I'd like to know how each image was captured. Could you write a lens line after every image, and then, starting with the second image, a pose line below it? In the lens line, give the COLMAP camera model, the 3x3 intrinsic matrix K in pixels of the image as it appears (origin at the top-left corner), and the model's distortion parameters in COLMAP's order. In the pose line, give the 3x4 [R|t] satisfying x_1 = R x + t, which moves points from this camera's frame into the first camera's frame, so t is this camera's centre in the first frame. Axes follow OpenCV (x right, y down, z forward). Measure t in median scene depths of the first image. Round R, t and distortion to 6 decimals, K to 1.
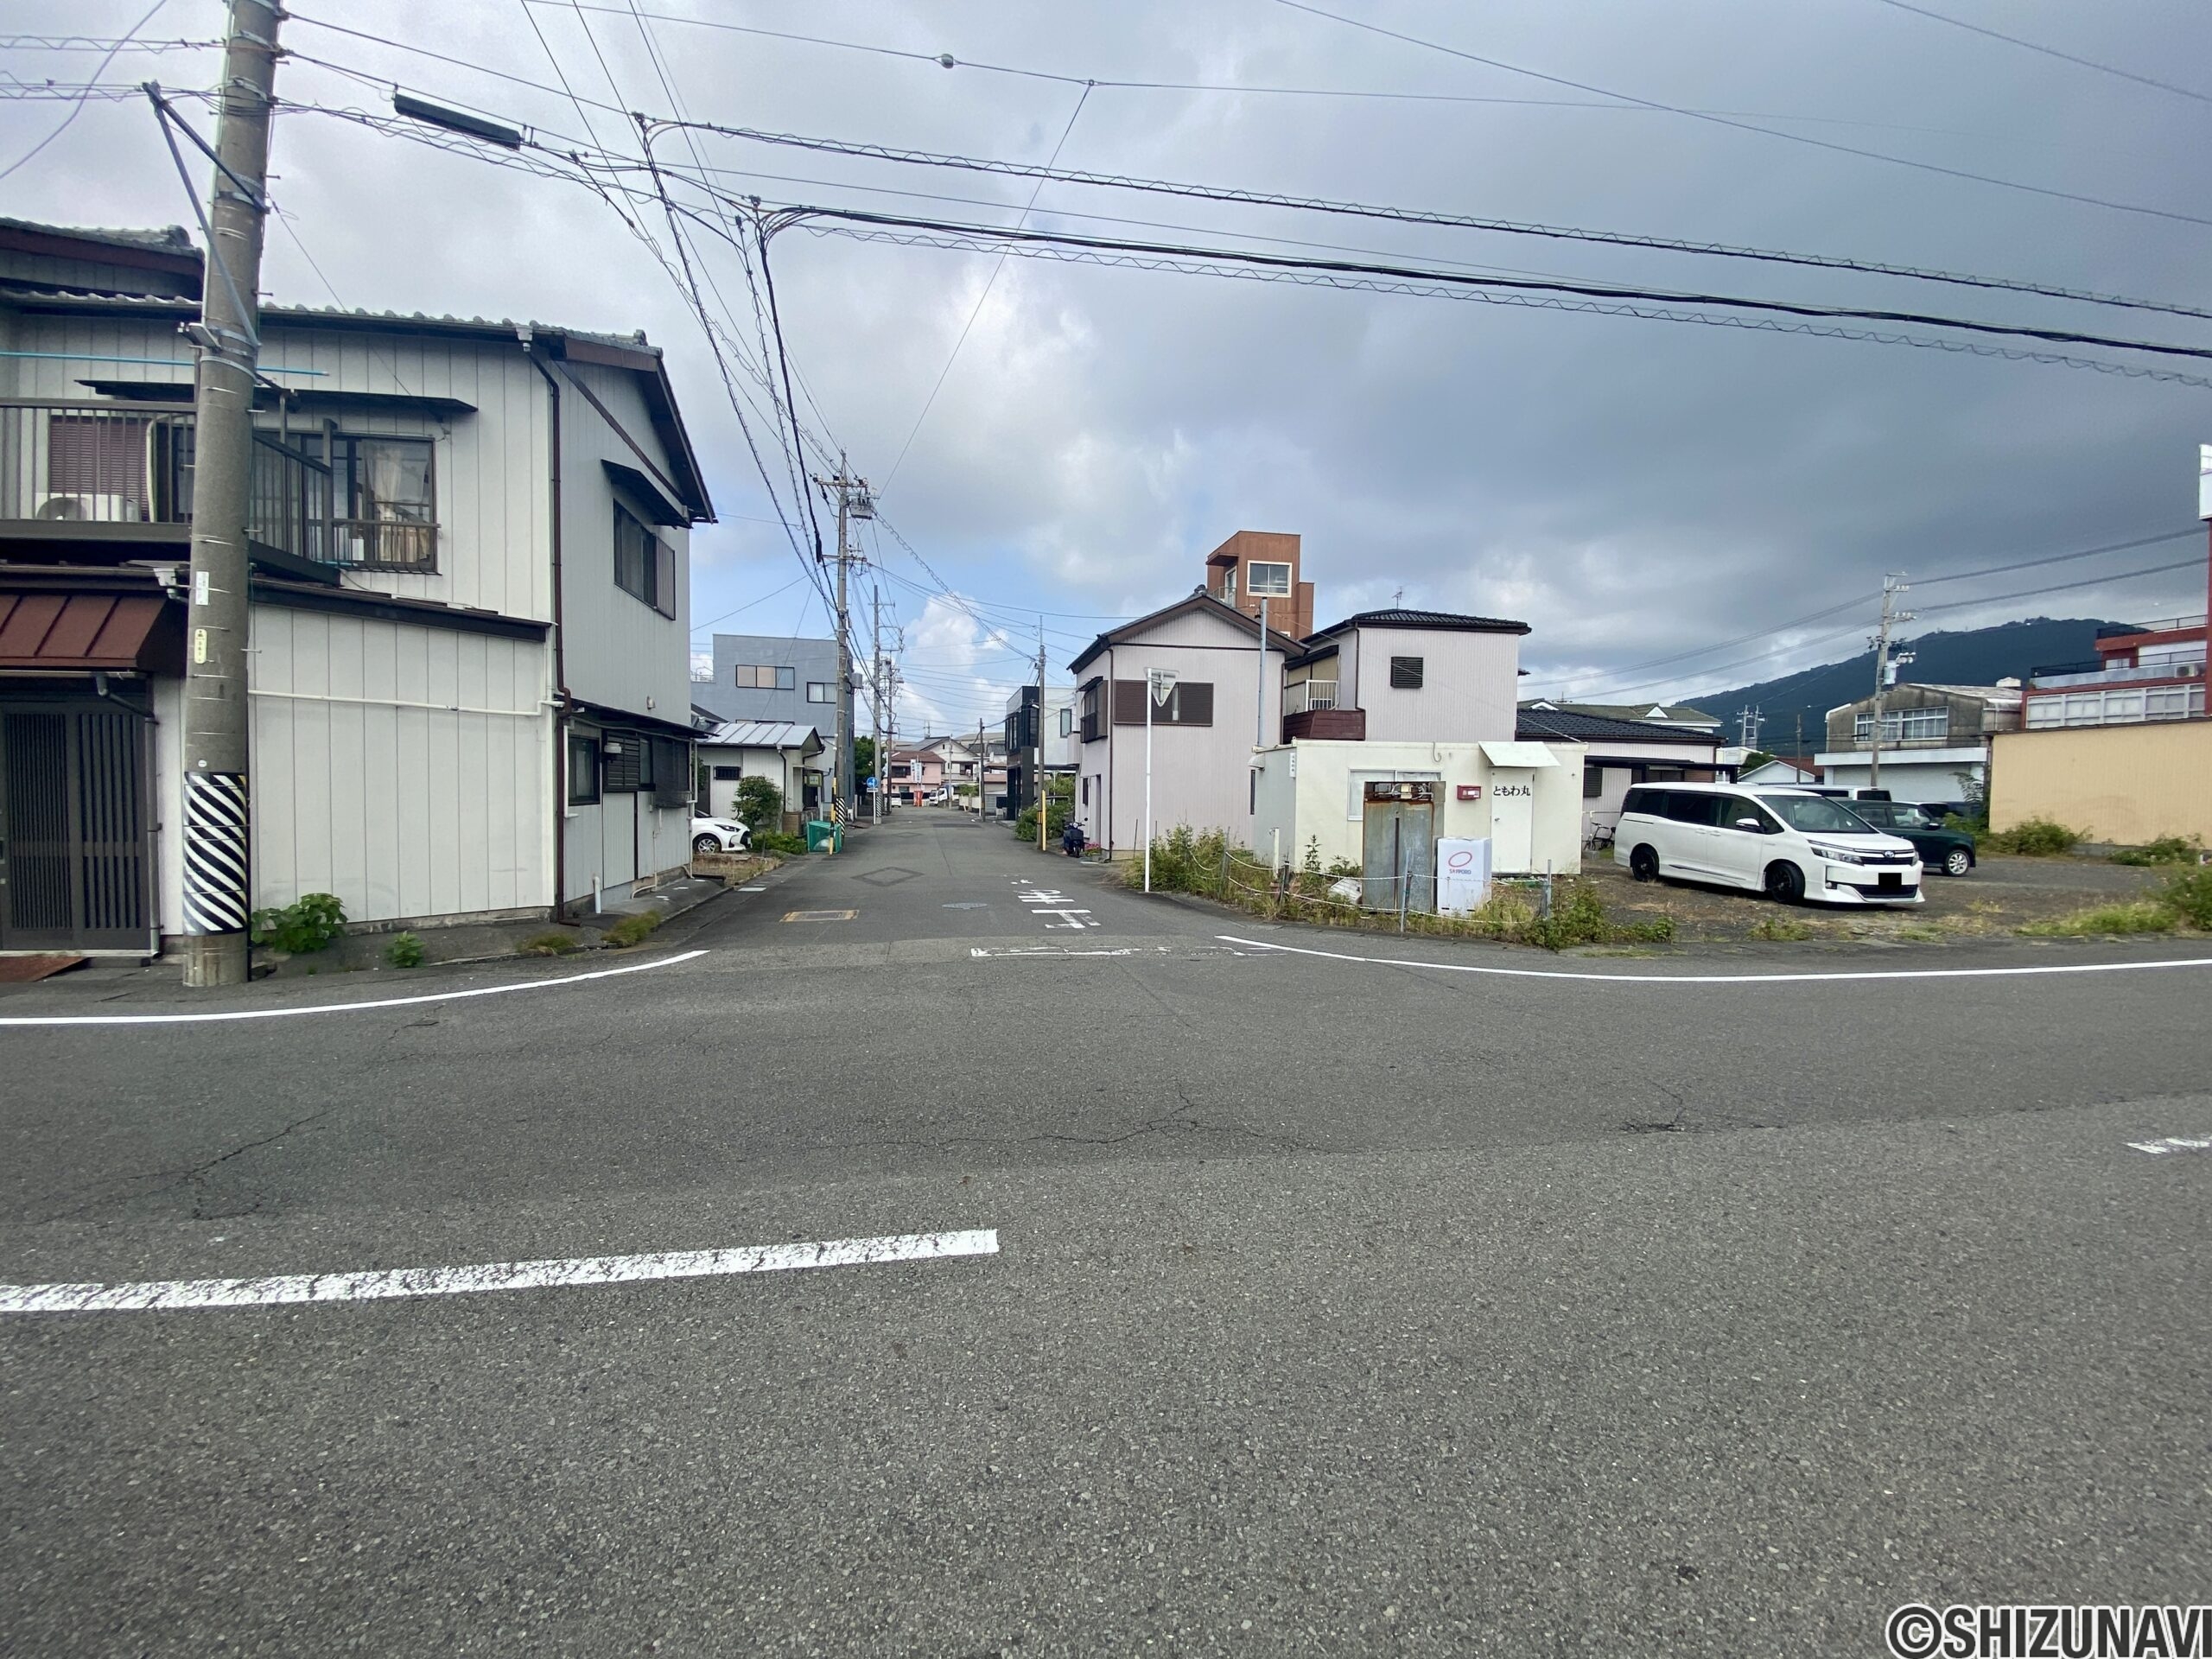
lens RADIAL K [[888.7, 0, 1101.3], [0, 888.7, 834.4], [0, 0, 1]] dist [0.026165, -0.022341]
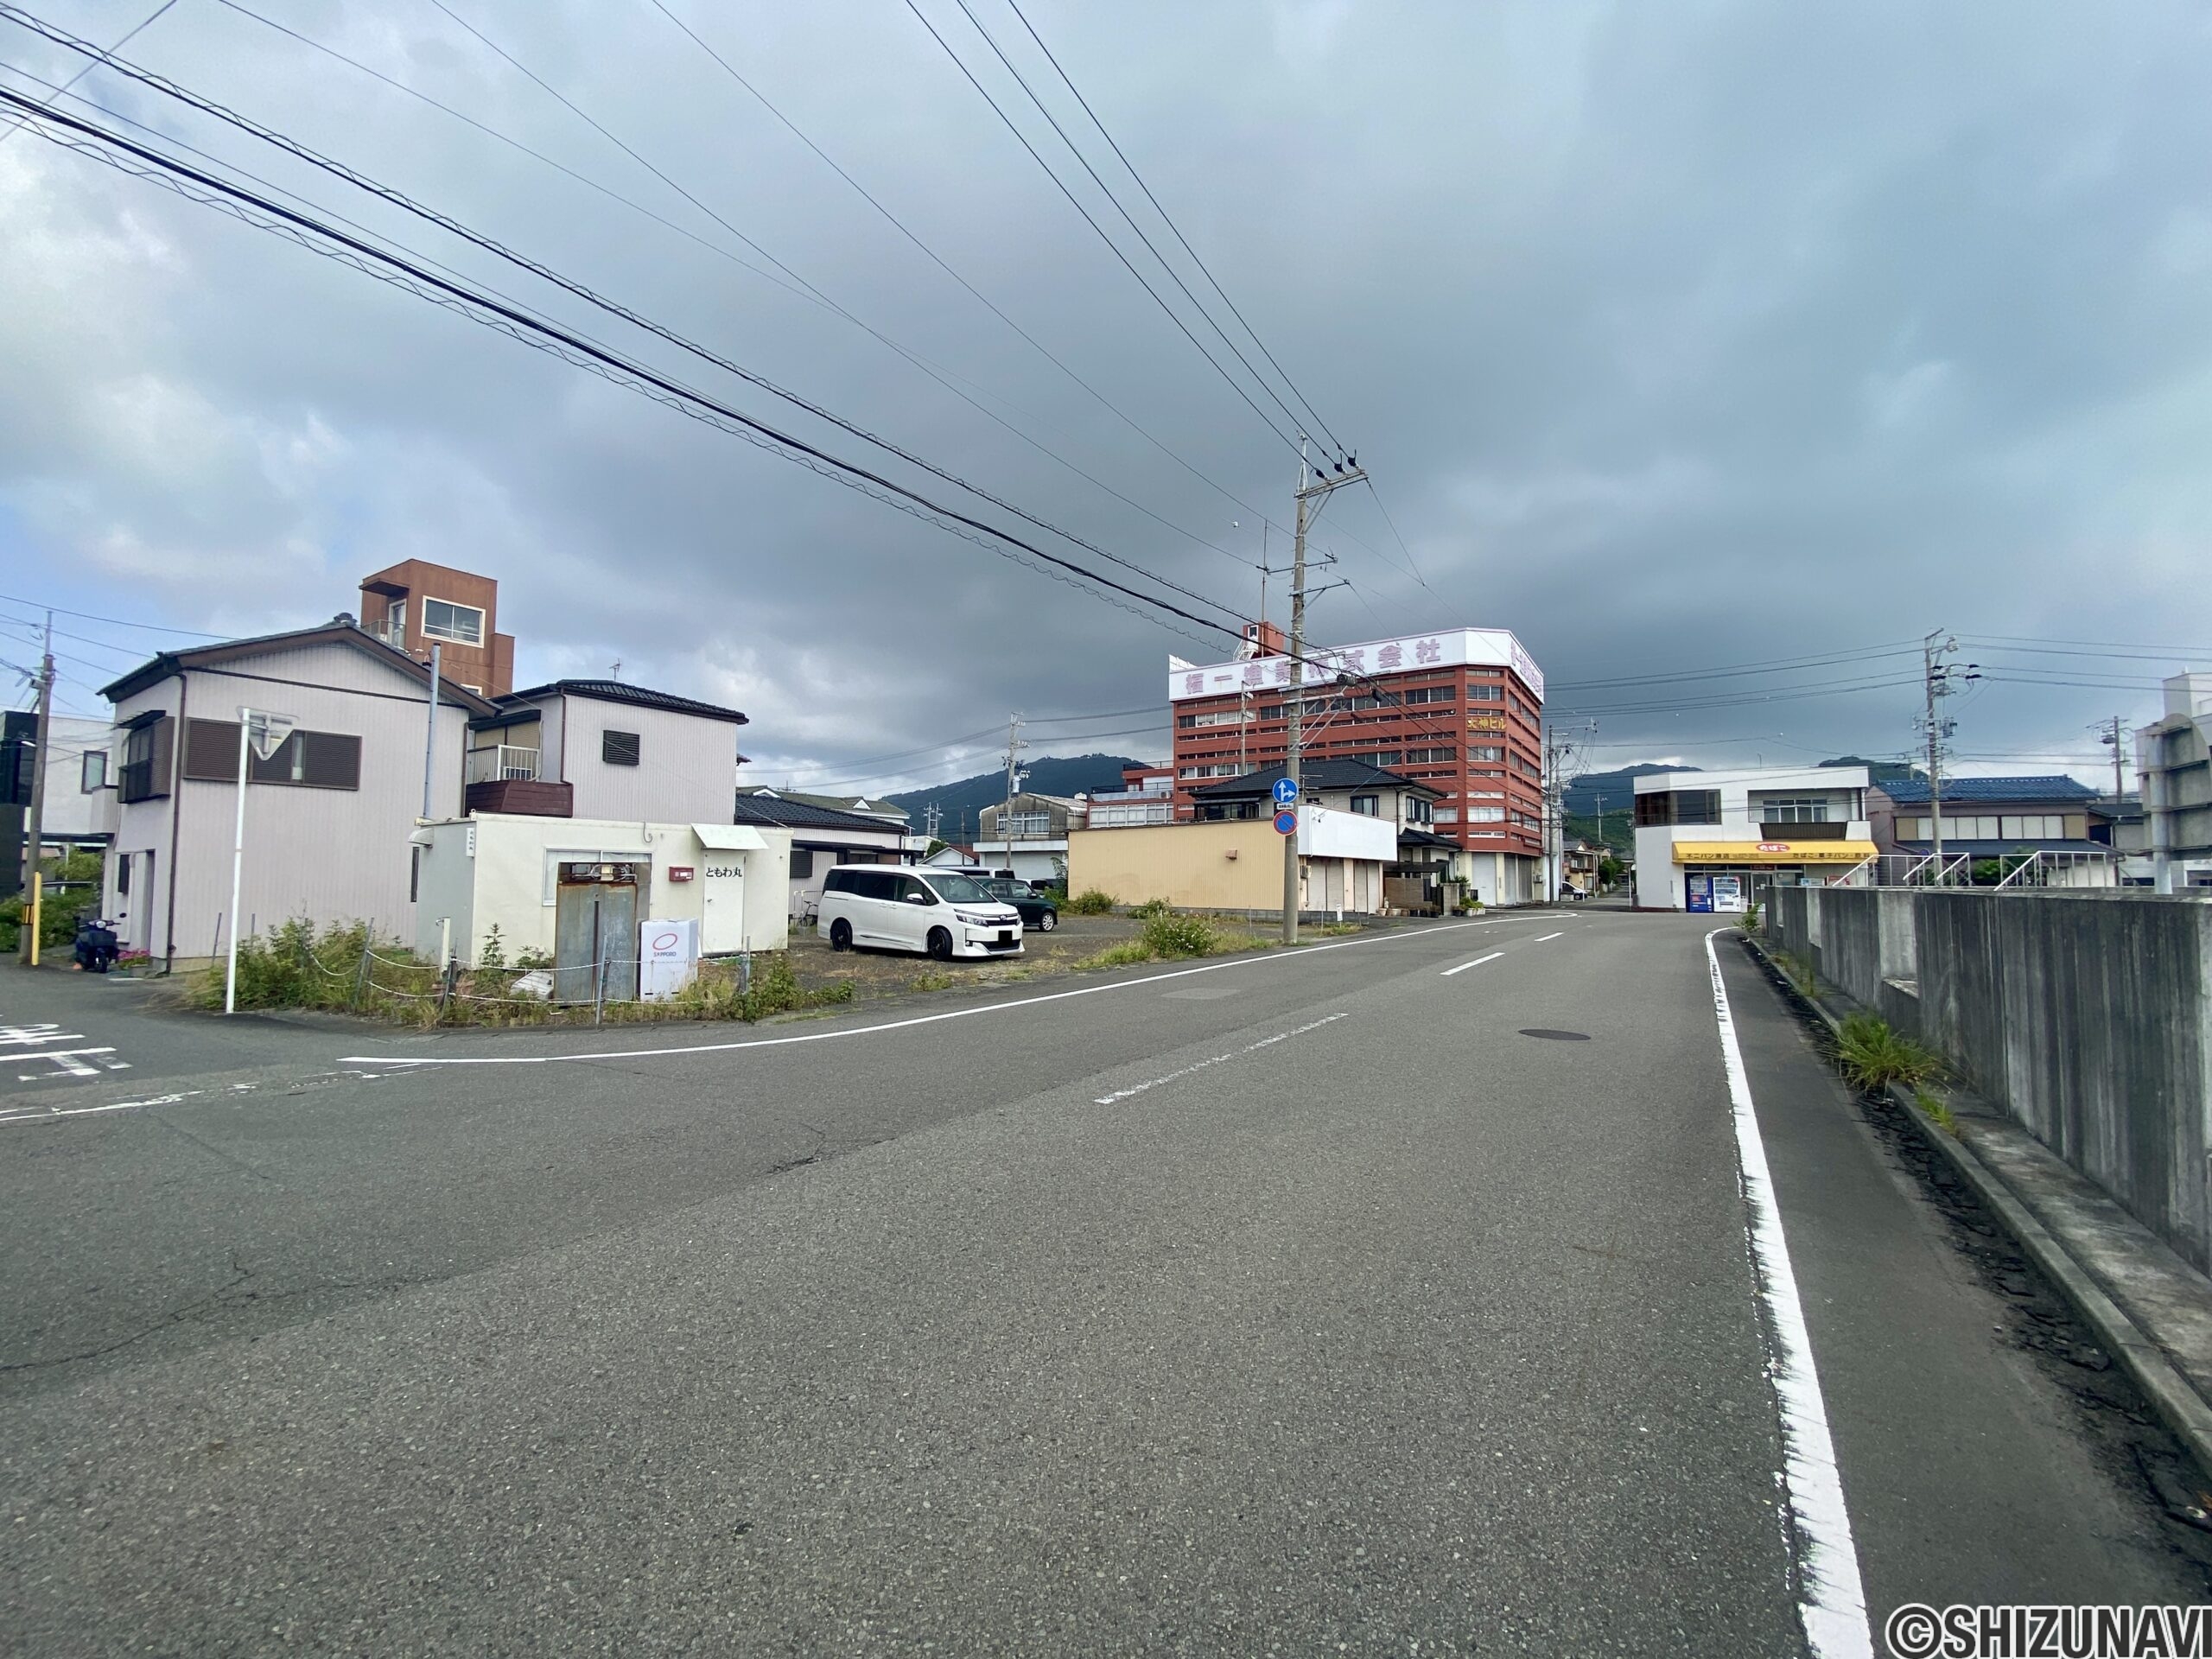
lens RADIAL K [[888.7, 0, 1101.3], [0, 888.7, 834.4], [0, 0, 1]] dist [0.026165, -0.022341]
pose [[0.690479, 0.028203, 0.722803, 0.008427], [0.037733, 0.996475, -0.074926, 0.001025], [-0.722368, 0.079008, 0.686980, -0.020688]]
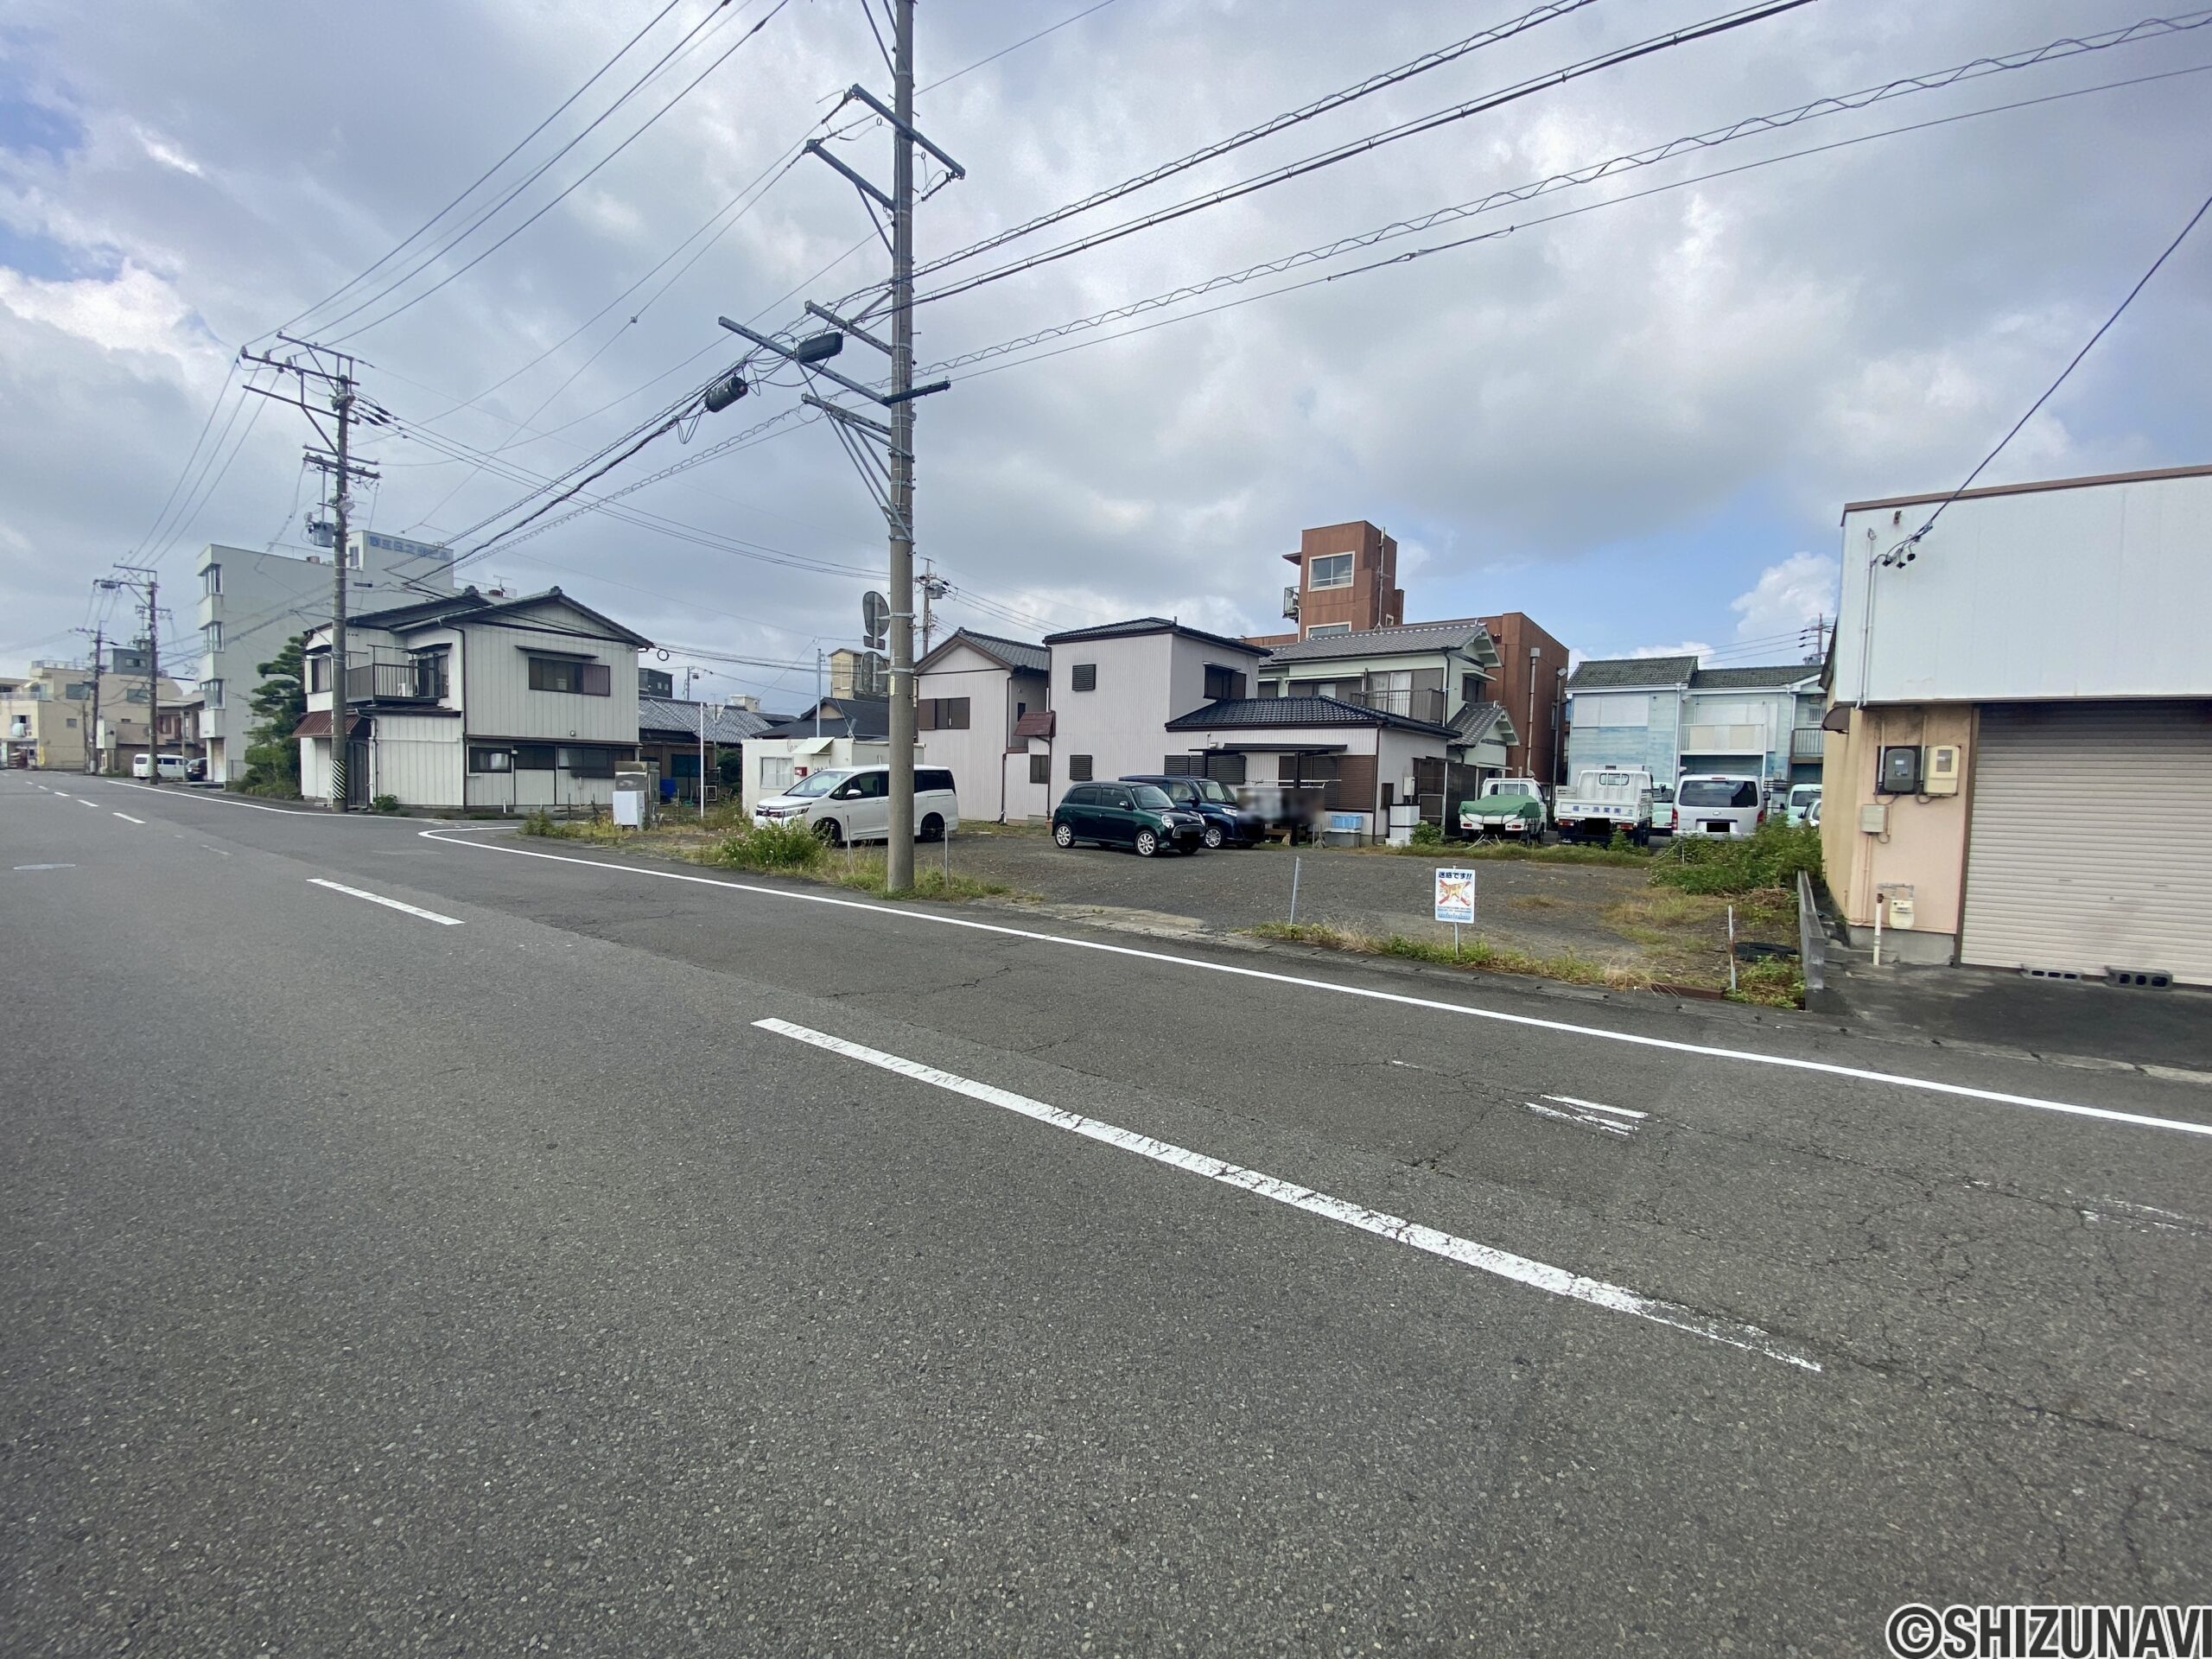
lens RADIAL K [[888.7, 0, 1101.3], [0, 888.7, 834.4], [0, 0, 1]] dist [0.026165, -0.022341]
pose [[0.676963, 0.048481, -0.734418, 1.320001], [-0.050076, 0.998550, 0.019759, 0.003230], [0.734311, 0.023401, 0.678409, 0.235104]]
